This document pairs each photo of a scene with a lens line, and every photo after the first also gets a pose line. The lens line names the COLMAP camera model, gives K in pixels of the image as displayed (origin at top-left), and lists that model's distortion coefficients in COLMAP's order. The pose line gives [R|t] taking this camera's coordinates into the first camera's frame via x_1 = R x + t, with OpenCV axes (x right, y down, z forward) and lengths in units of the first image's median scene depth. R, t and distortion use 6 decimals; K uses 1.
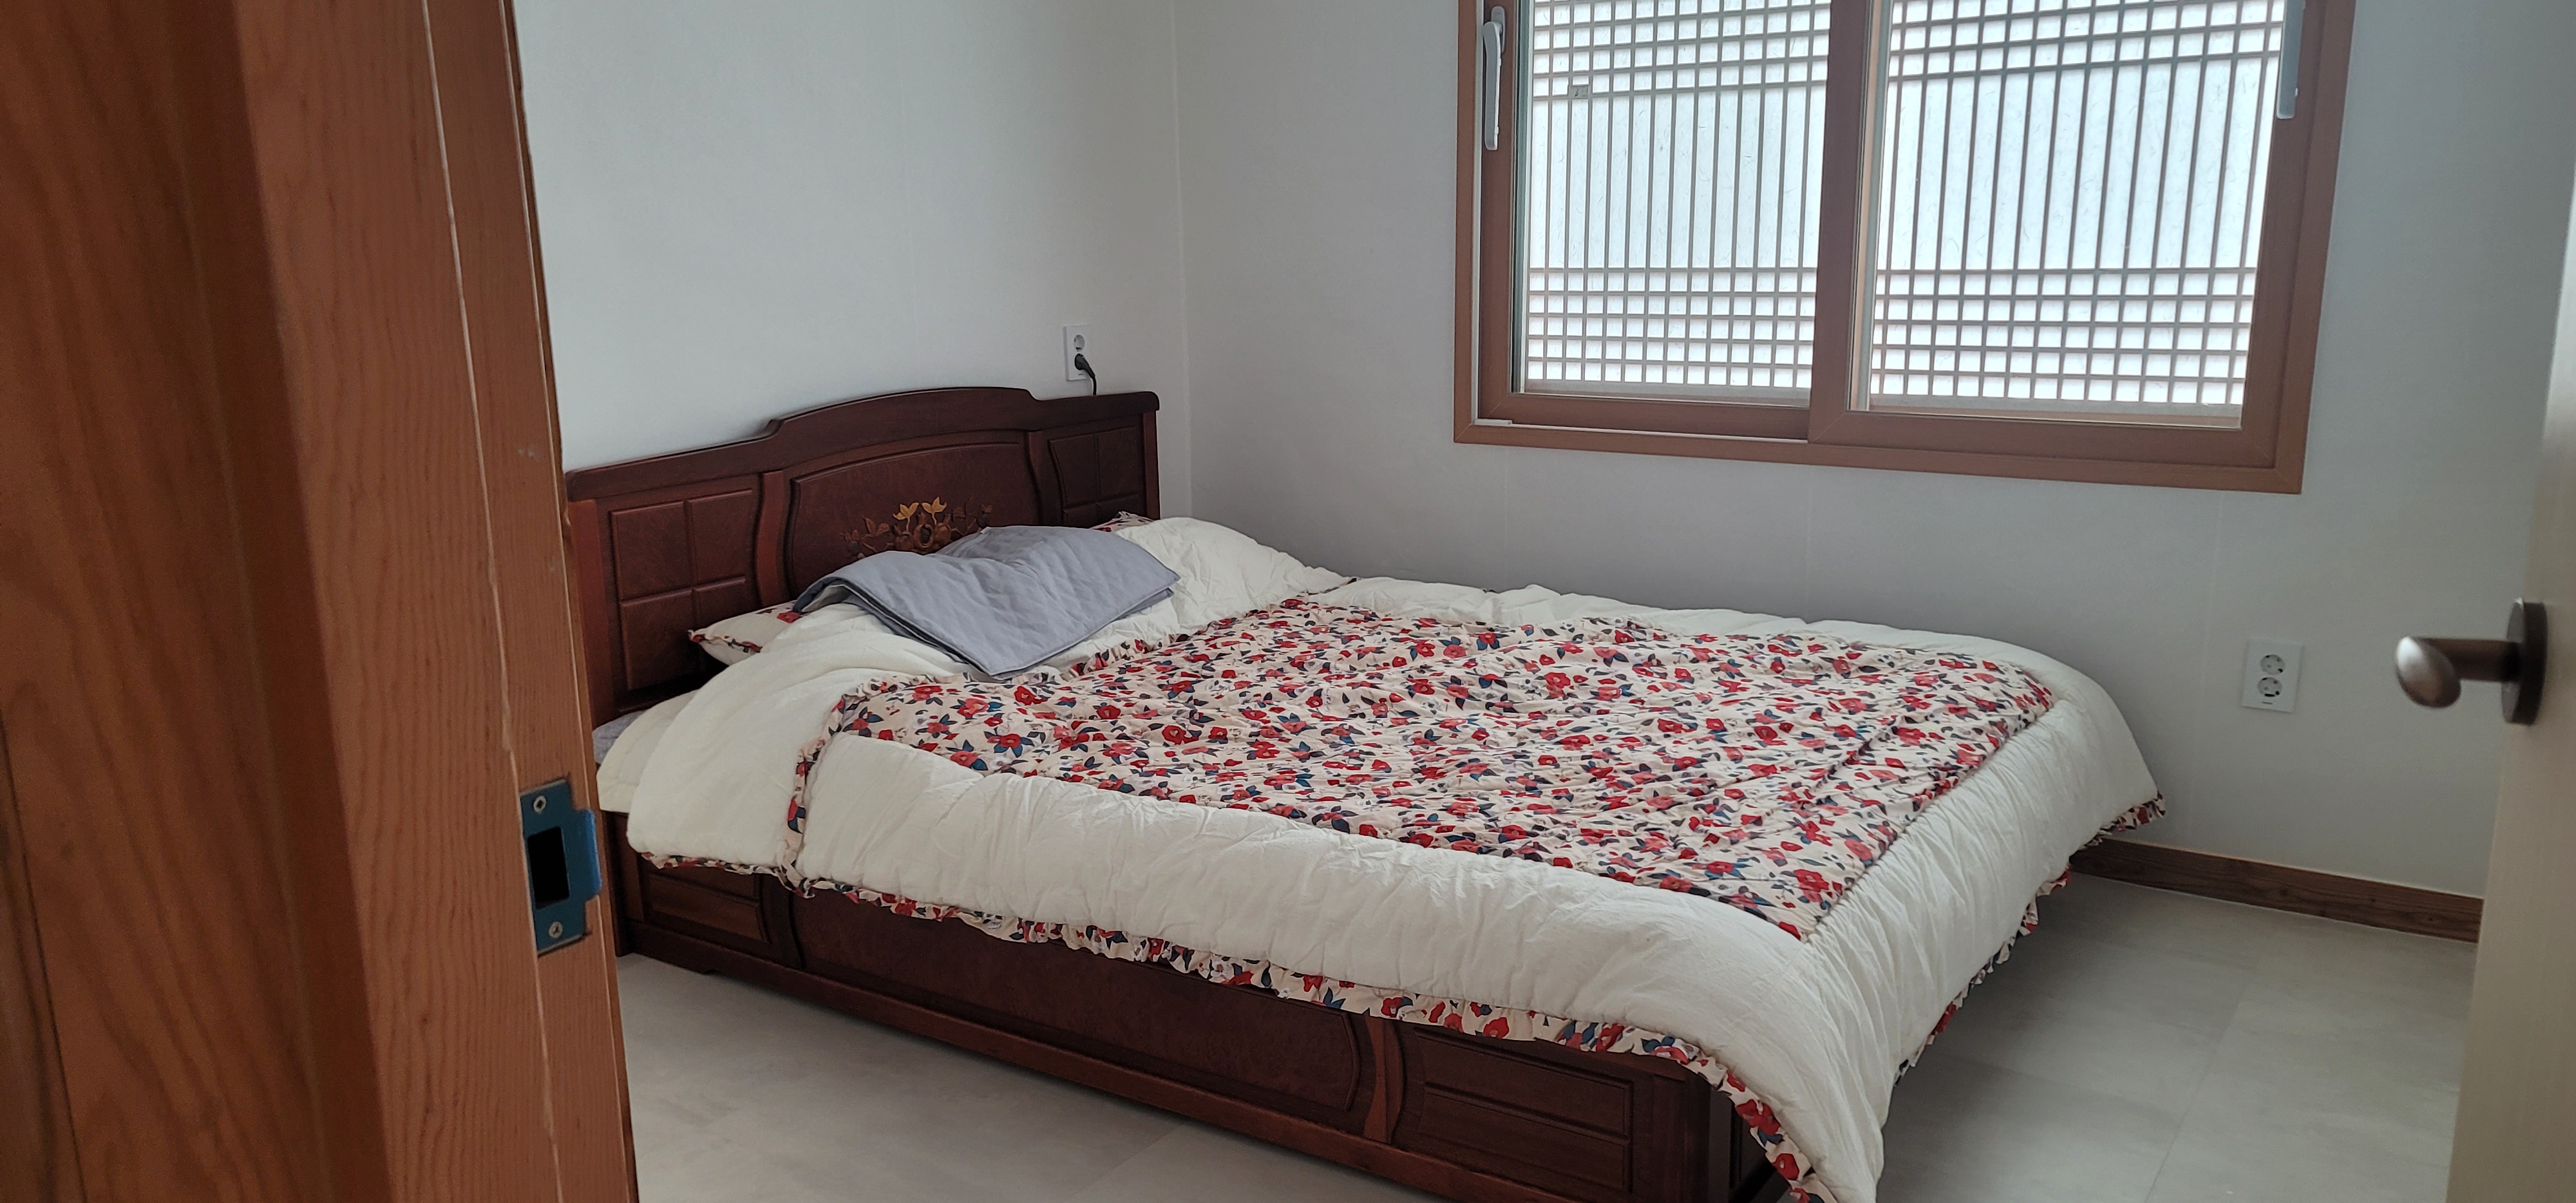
lens RADIAL K [[1832.0, 0, 1286.1], [0, 1832.0, 630.4], [0, 0, 1]] dist [0.081003, 0.001455]
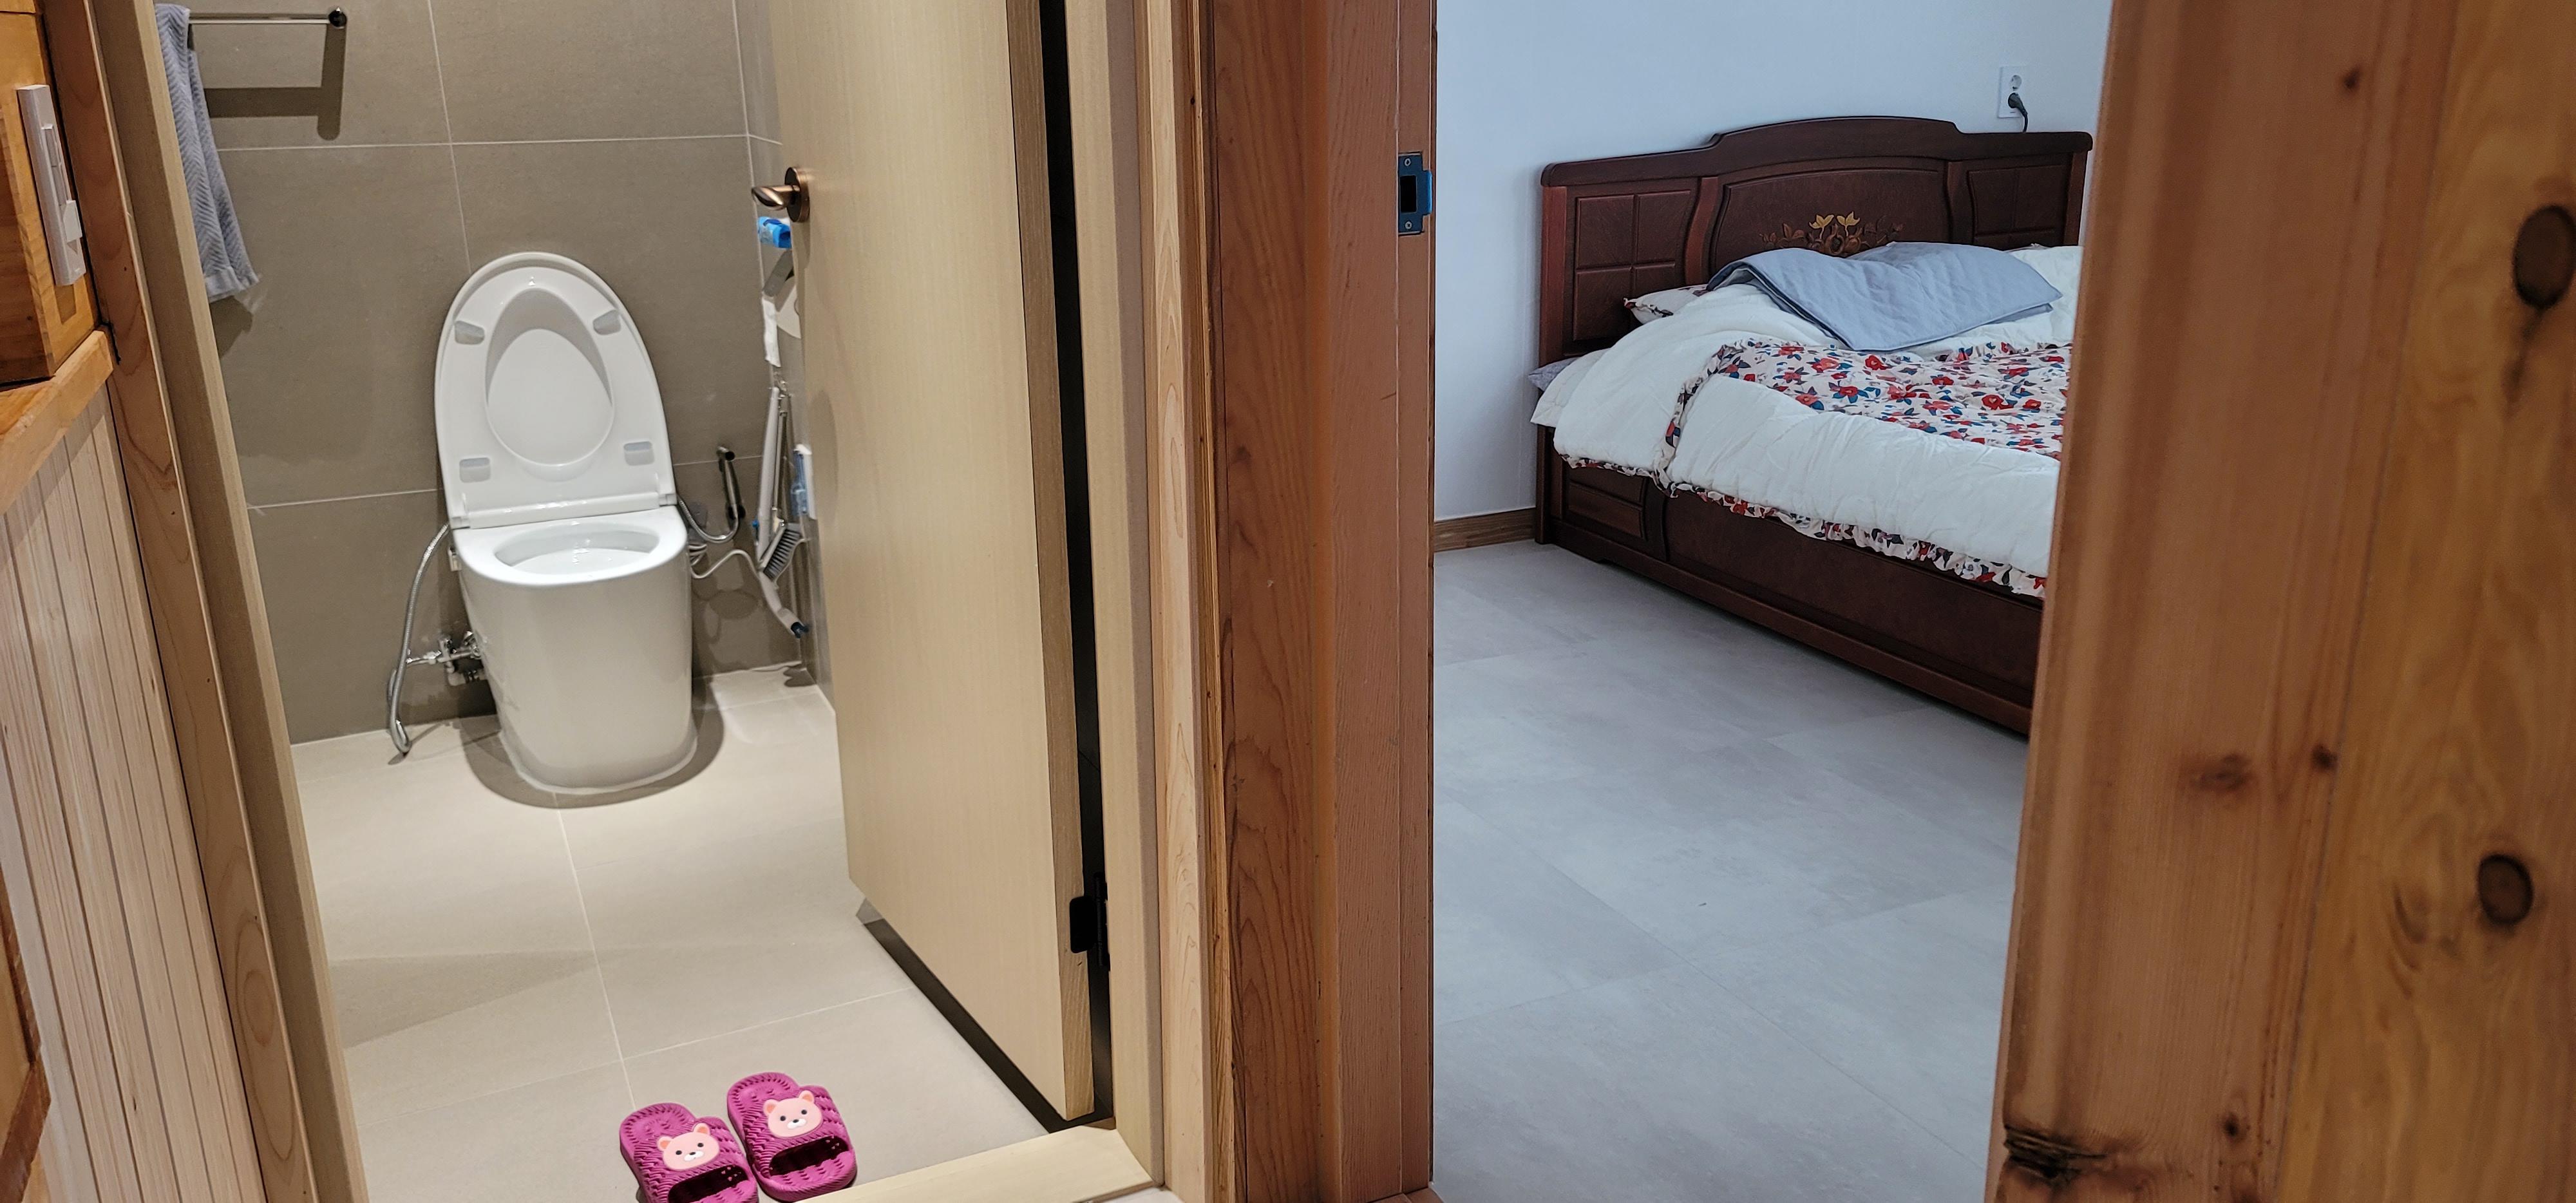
lens RADIAL K [[1892.8, 0, 1288.0], [0, 1892.8, 601.5], [0, 0, 1]] dist [-0.004211, -0.001198]
pose [[0.854023, 0.148604, -0.498559, 0.172322], [-0.108551, 0.988142, 0.108588, 0.099595], [0.508784, -0.038618, 0.860027, -0.258598]]
